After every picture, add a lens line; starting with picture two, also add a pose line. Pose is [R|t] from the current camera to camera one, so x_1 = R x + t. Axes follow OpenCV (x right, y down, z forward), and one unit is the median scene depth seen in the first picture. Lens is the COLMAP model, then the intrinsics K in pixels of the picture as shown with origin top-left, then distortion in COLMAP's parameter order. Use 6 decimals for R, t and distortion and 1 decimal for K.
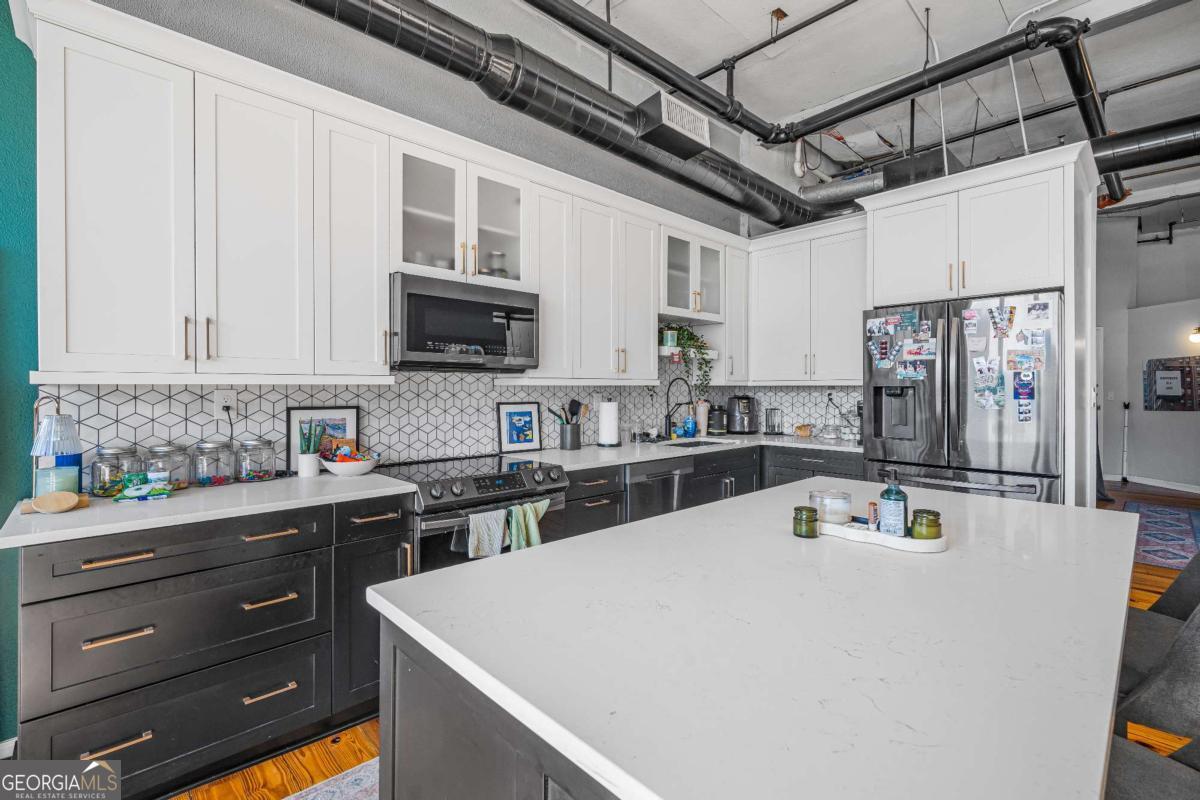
lens RADIAL K [[532.9, 0, 605.6], [0, 532.9, 394.0], [0, 0, 1]] dist [0.008326, -0.002285]
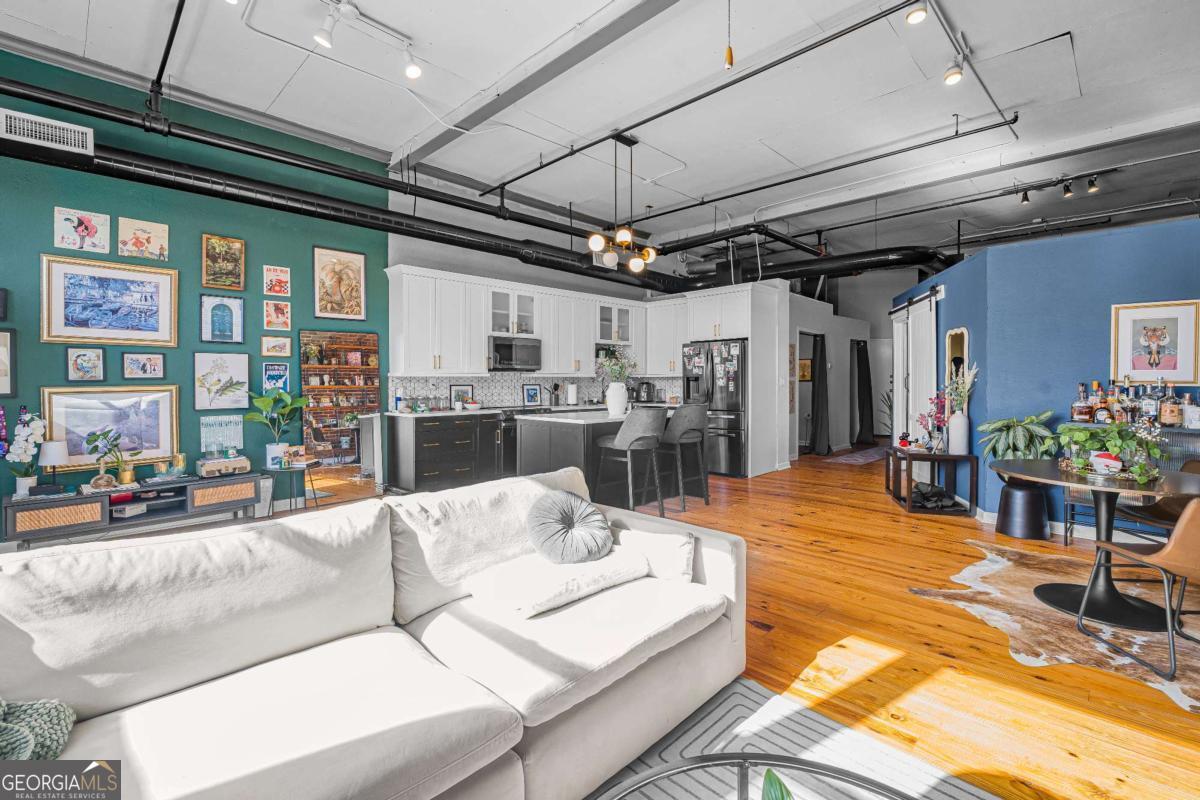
lens RADIAL K [[532.9, 0, 609.1], [0, 532.9, 375.9], [0, 0, 1]] dist [0.008326, -0.002285]
pose [[0.999361, -0.002565, 0.035647, 0.089739], [0.003314, 0.999775, -0.020947, 0.029211], [-0.035585, 0.021051, 0.999145, -1.317932]]
